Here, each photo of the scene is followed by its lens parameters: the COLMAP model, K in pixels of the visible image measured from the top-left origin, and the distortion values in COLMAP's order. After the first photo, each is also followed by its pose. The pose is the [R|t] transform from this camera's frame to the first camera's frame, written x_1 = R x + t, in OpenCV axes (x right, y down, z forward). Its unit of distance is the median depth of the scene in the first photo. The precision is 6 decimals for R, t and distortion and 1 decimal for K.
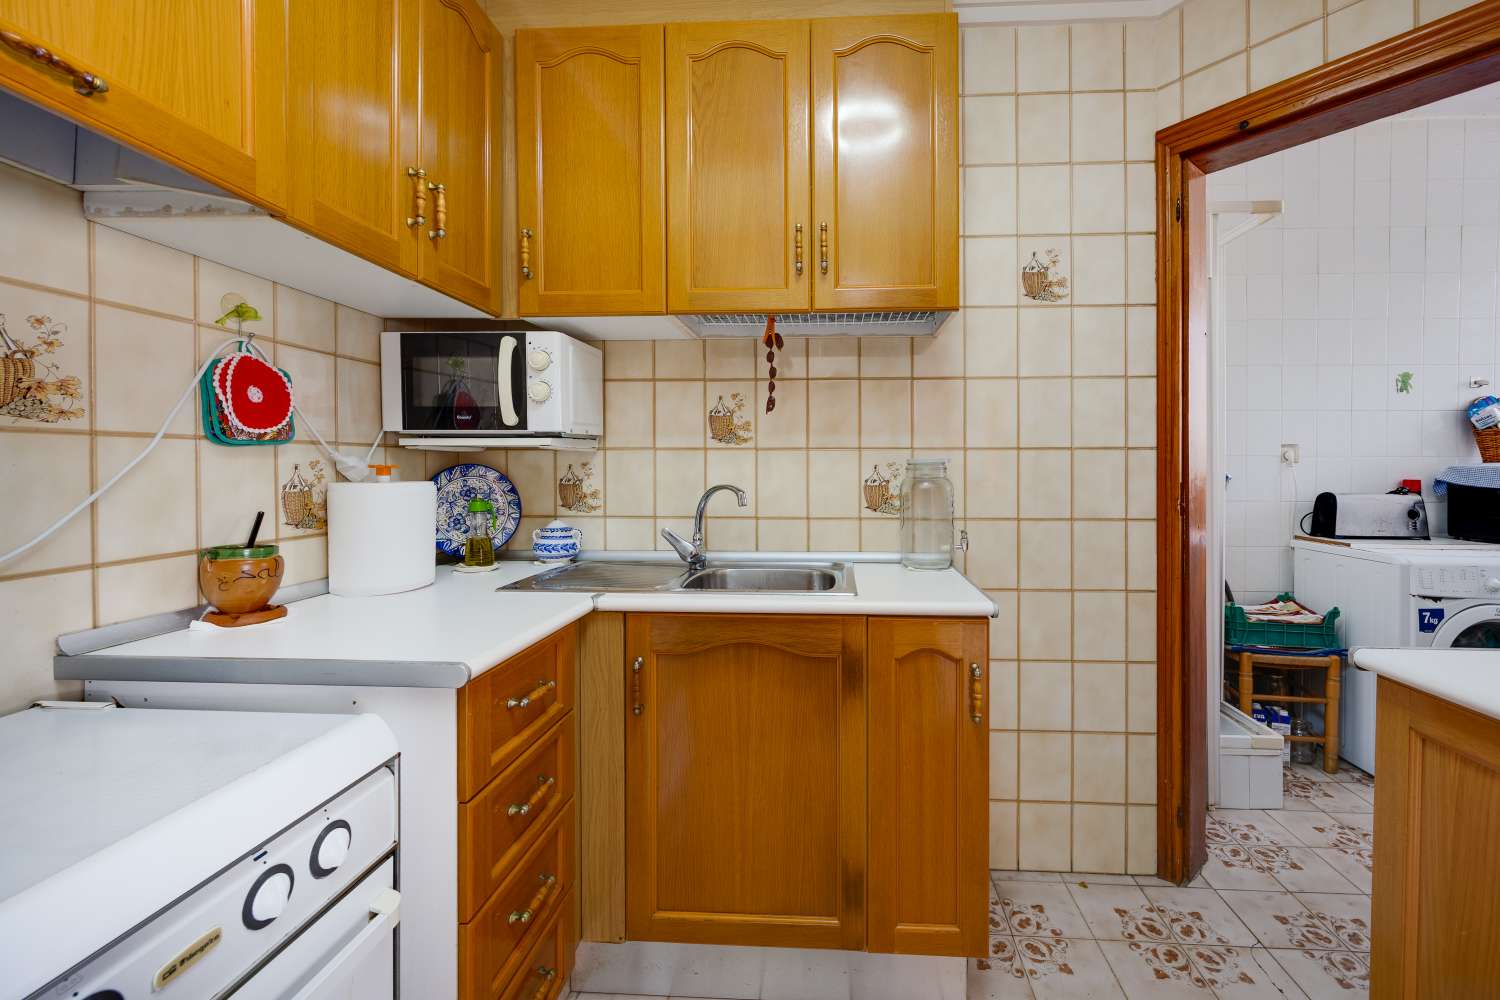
lens RADIAL K [[614.9, 0, 807.6], [0, 614.9, 468.5], [0, 0, 1]] dist [-0.006490, 0.001094]
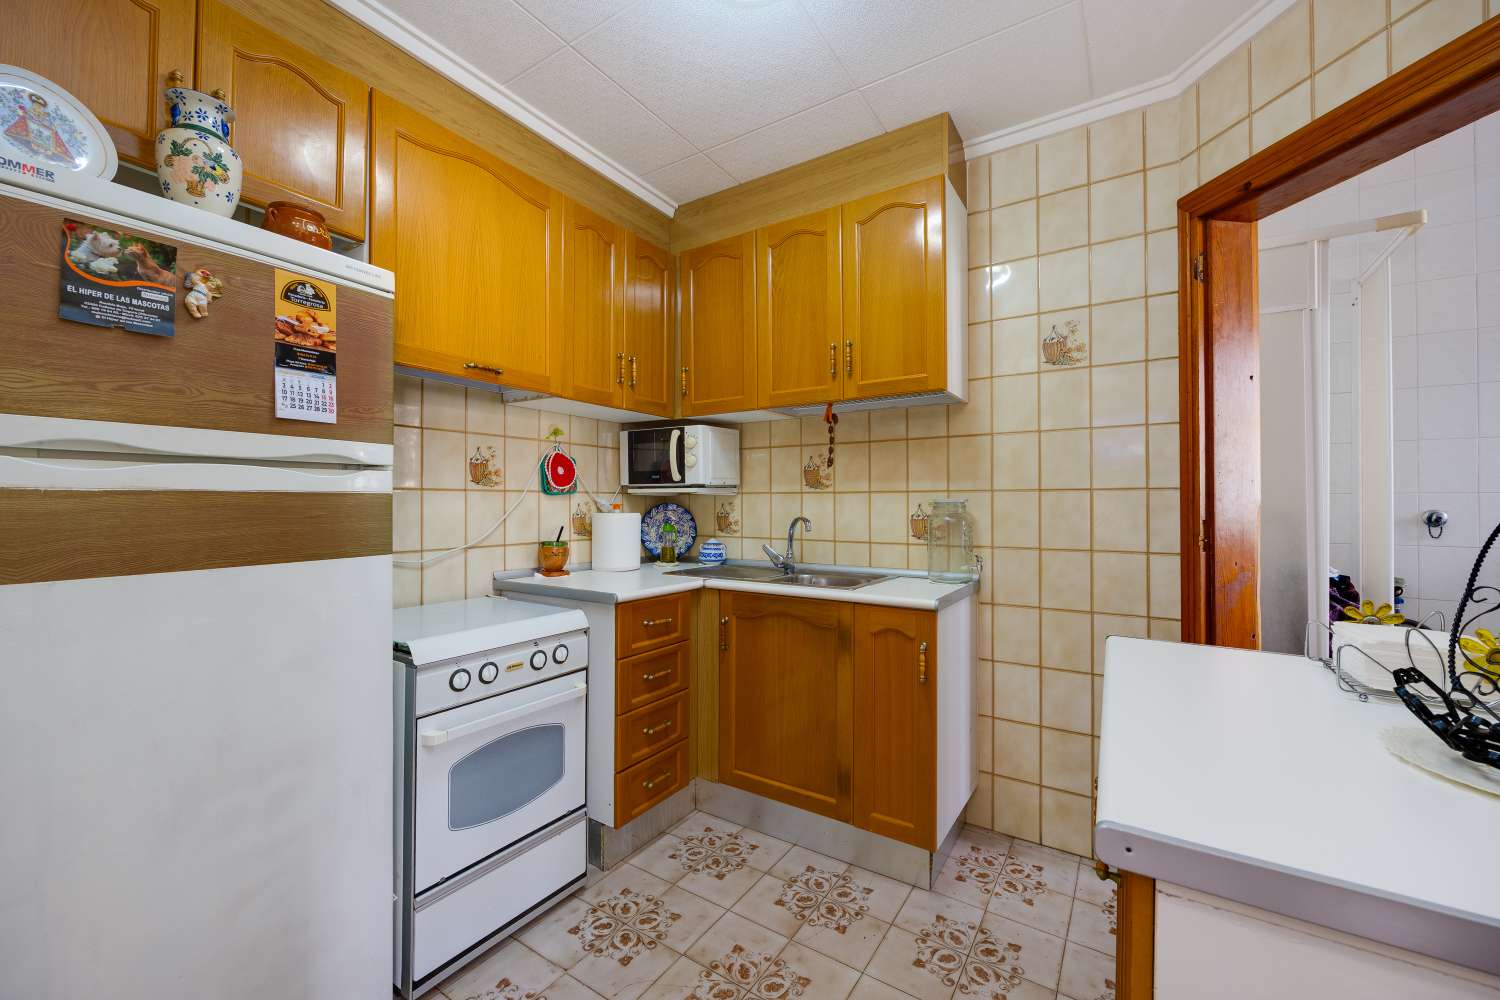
lens RADIAL K [[614.9, 0, 759.1], [0, 614.9, 496.4], [0, 0, 1]] dist [-0.006490, 0.001094]
pose [[0.871579, -0.005464, -0.490224, 0.509224], [-0.002663, 0.999870, -0.015880, 0.000216], [0.490248, 0.015146, 0.871452, -0.355265]]
